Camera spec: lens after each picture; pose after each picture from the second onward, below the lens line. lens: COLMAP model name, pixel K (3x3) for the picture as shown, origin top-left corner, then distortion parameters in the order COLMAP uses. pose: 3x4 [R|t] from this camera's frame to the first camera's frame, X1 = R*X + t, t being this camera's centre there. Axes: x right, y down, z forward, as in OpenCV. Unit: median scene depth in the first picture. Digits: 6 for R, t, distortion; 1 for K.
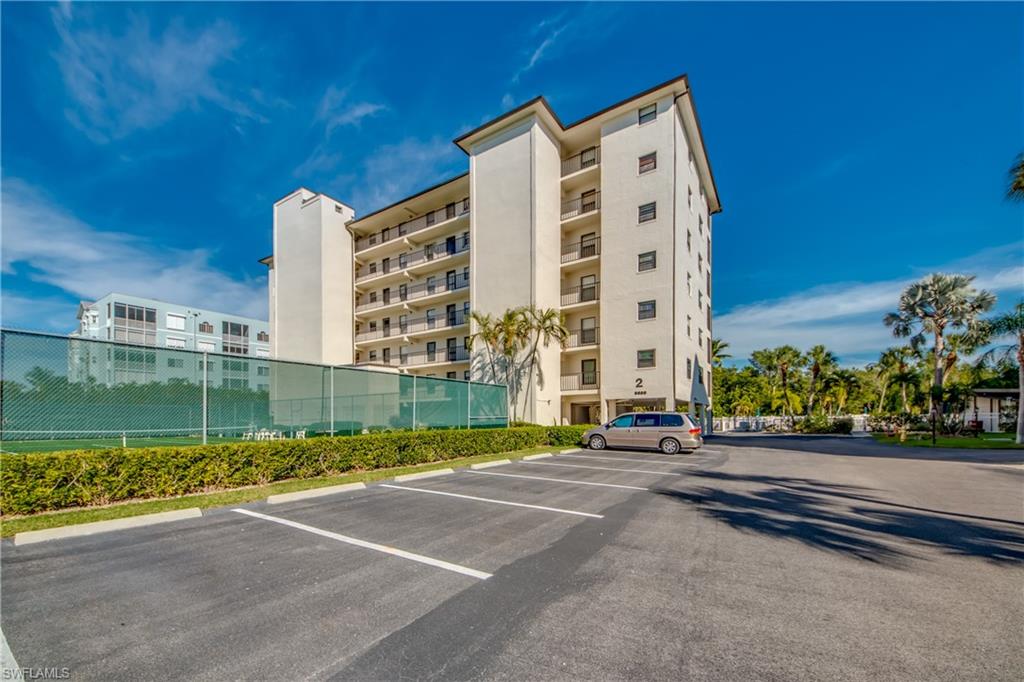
lens RADIAL K [[388.8, 0, 510.2], [0, 388.8, 343.4], [0, 0, 1]] dist [0.000434, -0.013546]
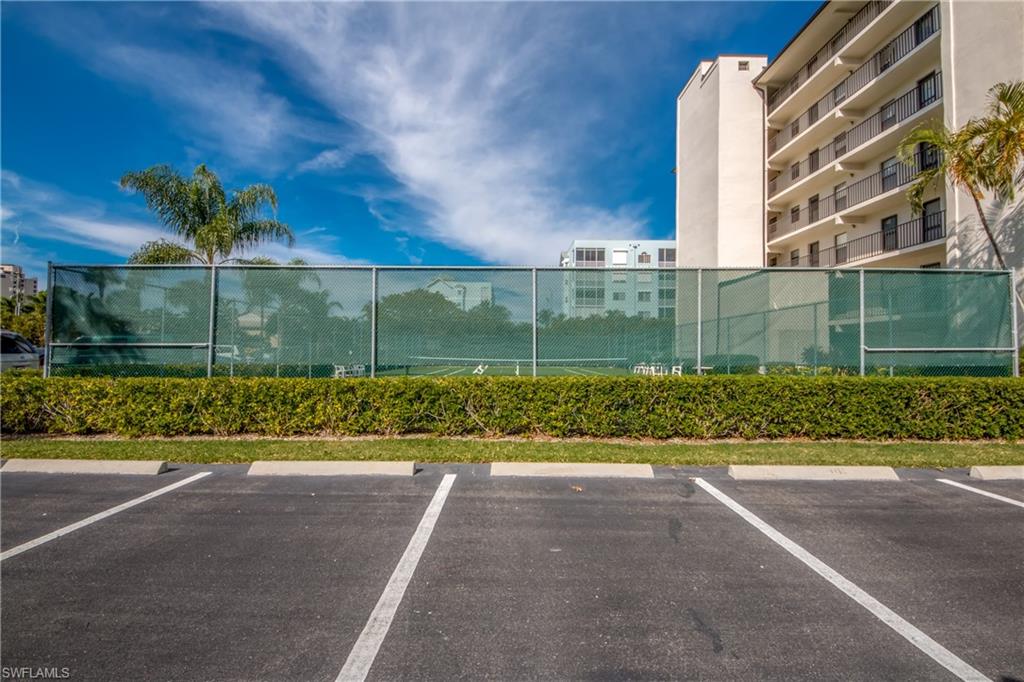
lens RADIAL K [[472.0, 0, 511.5], [0, 472.0, 320.2], [0, 0, 1]] dist [-0.018298, -0.000154]
pose [[0.544008, -0.043108, -0.837972, 0.041306], [0.147848, 0.987979, 0.045157, 0.025301], [0.825951, -0.148458, 0.543842, 0.130536]]
